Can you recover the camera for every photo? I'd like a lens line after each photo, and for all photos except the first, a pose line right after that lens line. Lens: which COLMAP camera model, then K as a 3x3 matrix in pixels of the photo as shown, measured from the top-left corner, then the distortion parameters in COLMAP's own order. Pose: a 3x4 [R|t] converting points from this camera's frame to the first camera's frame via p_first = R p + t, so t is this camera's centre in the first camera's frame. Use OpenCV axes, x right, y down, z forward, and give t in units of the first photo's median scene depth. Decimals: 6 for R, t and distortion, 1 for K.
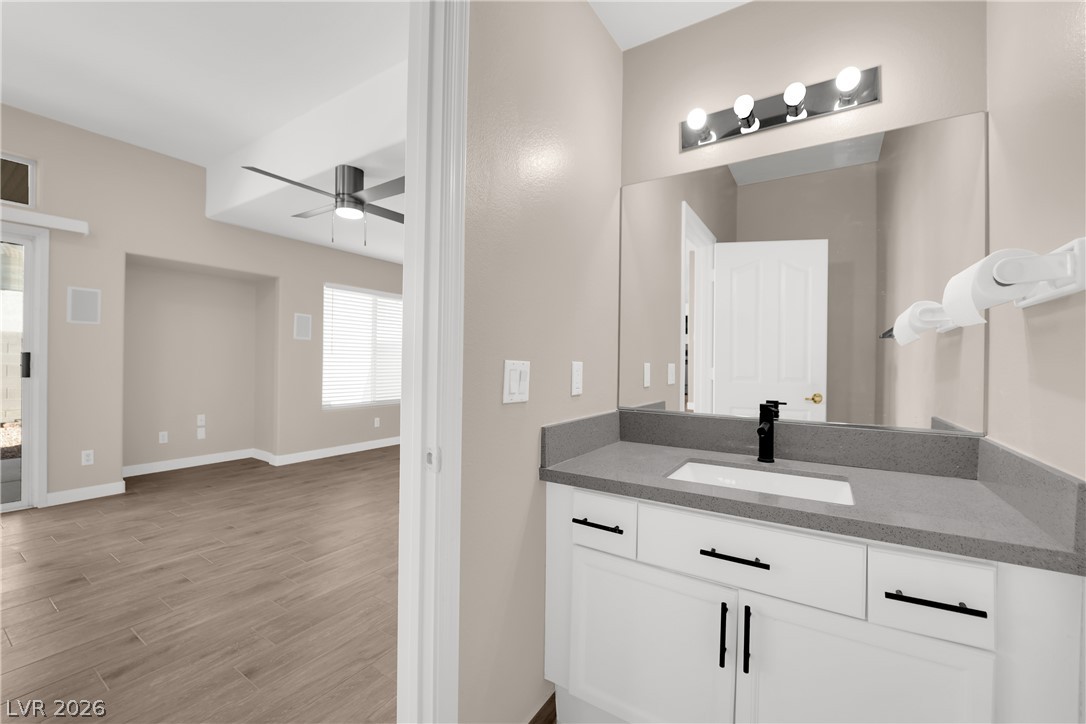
lens RADIAL K [[437.8, 0, 542.7], [0, 437.8, 360.9], [0, 0, 1]] dist [-0.009757, -0.004866]
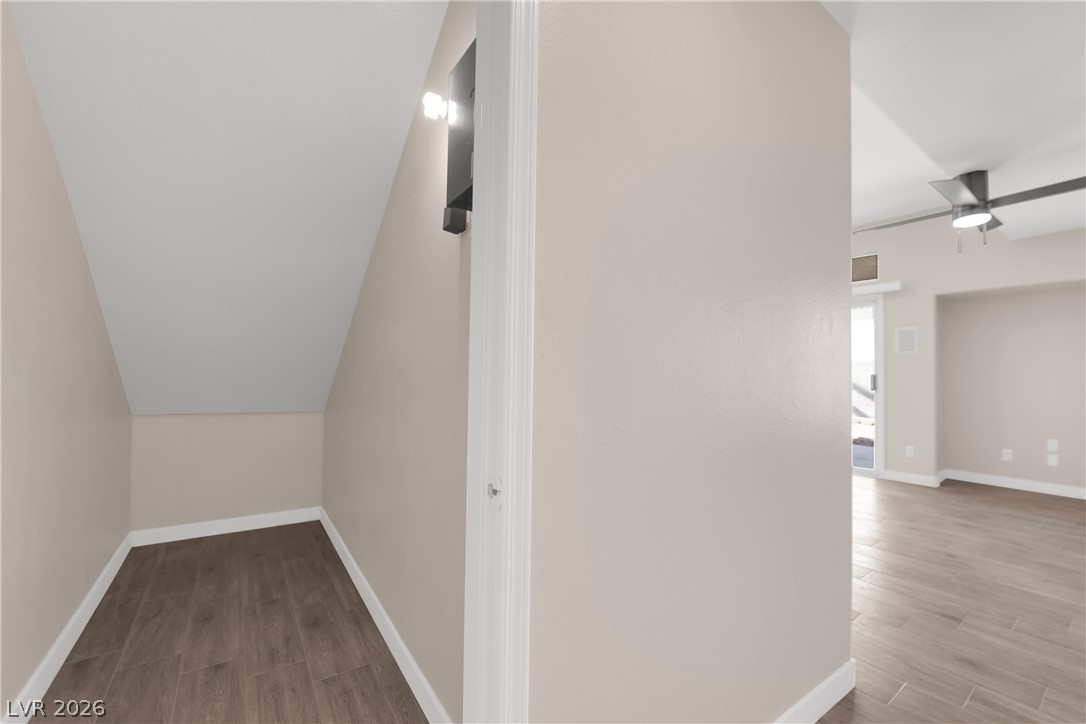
lens RADIAL K [[441.8, 0, 546.6], [0, 441.8, 366.5], [0, 0, 1]] dist [-0.010817, -0.000207]
pose [[-0.367106, -0.026871, -0.929791, 0.679162], [-0.014824, 0.999625, -0.023037, 0.004768], [0.930061, 0.005326, -0.367367, 0.449831]]
